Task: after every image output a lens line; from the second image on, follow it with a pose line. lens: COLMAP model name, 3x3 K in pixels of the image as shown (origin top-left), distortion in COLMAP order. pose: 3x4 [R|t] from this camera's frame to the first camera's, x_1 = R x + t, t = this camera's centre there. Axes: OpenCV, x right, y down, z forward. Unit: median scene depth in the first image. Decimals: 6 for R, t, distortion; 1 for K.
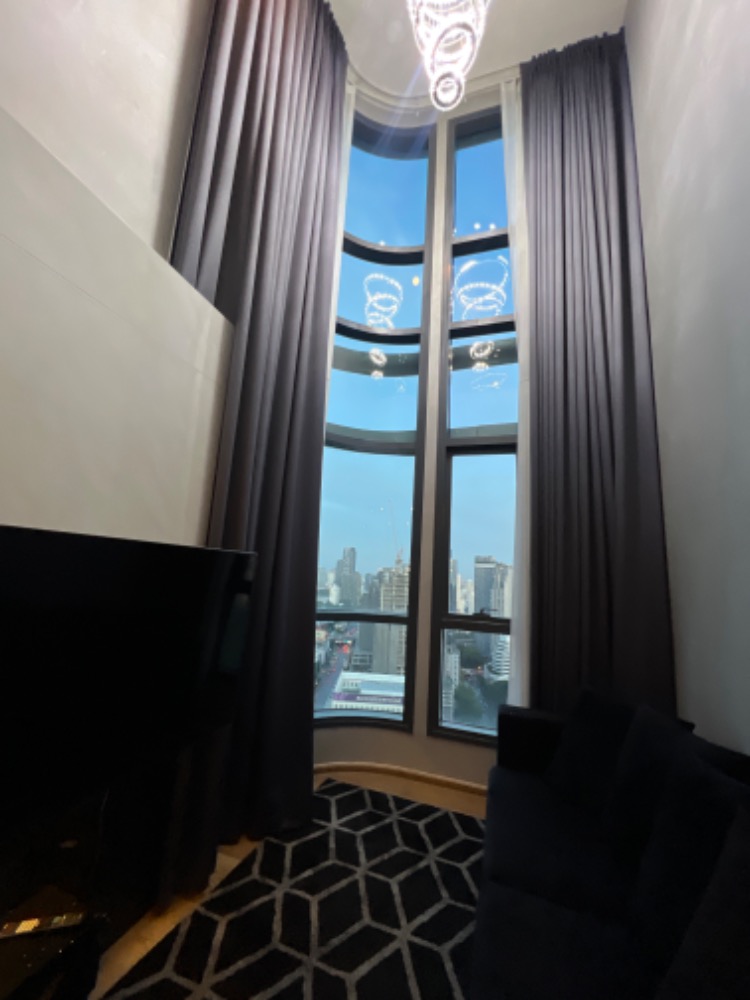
lens RADIAL K [[398.8, 0, 374.4], [0, 398.8, 503.9], [0, 0, 1]] dist [-0.002399, 0.000700]
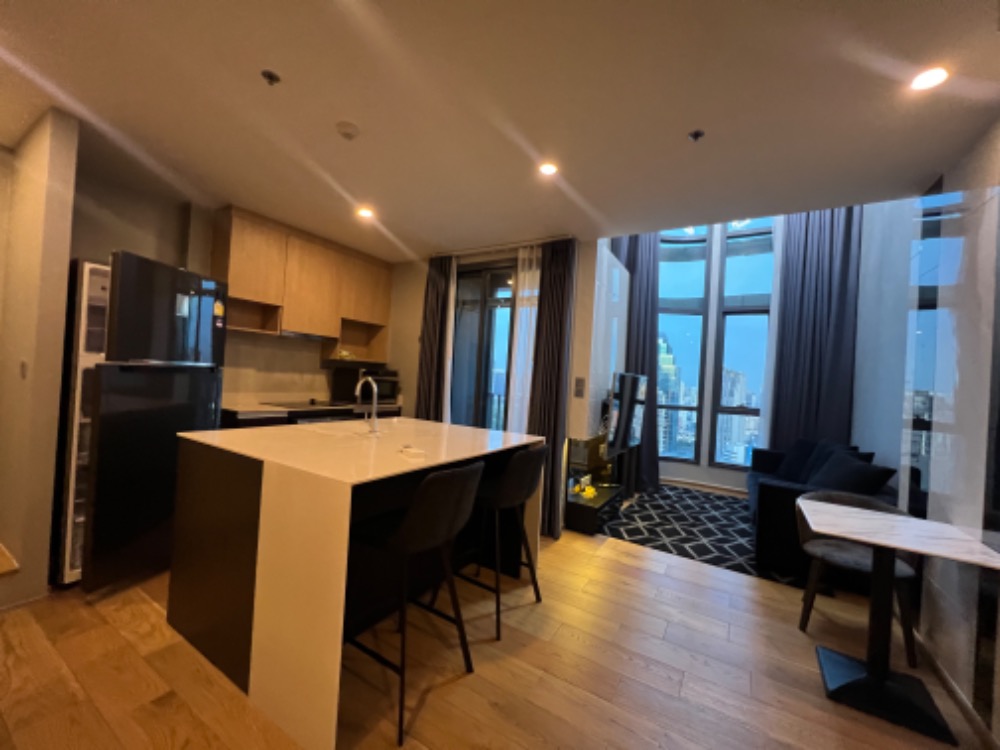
lens RADIAL K [[398.8, 0, 503.0], [0, 398.8, 375.7], [0, 0, 1]] dist [-0.002399, 0.000700]
pose [[0.976582, -0.003157, -0.215120, -0.422426], [0.037205, 0.987306, 0.154410, -0.189179], [0.211902, -0.158798, 0.964303, -1.009248]]
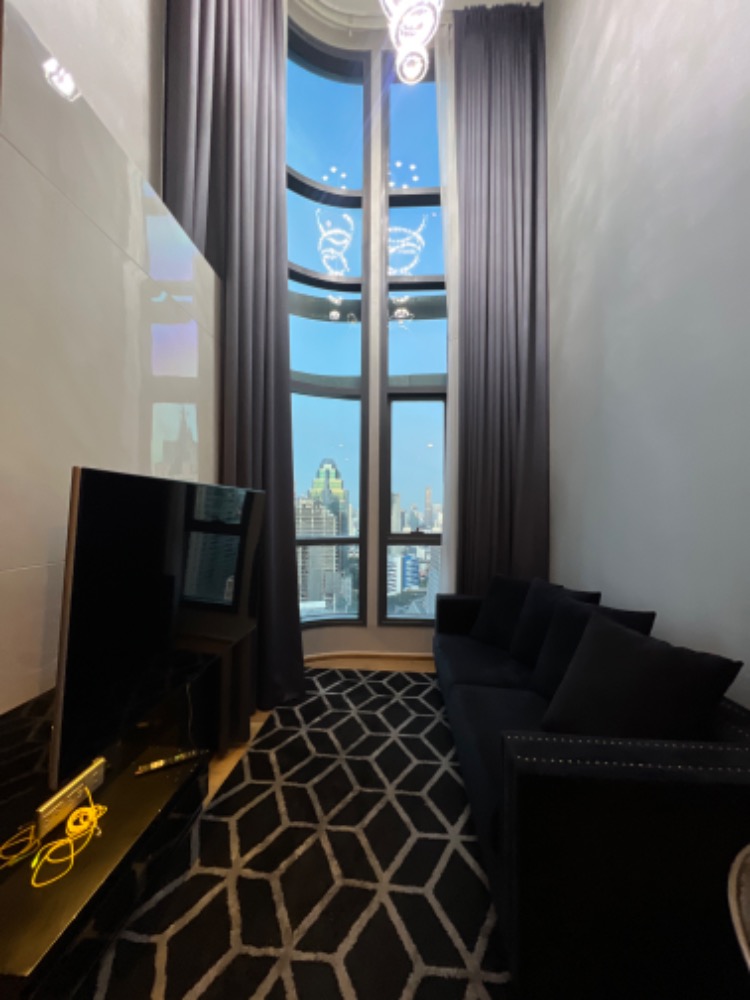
lens RADIAL K [[398.8, 0, 376.9], [0, 398.8, 503.2], [0, 0, 1]] dist [-0.002399, 0.000700]
pose [[0.962028, -0.046718, 0.268923, -0.198060], [0.000724, 0.985677, 0.168644, -0.026838], [-0.272950, -0.162045, 0.948282, -0.156946]]
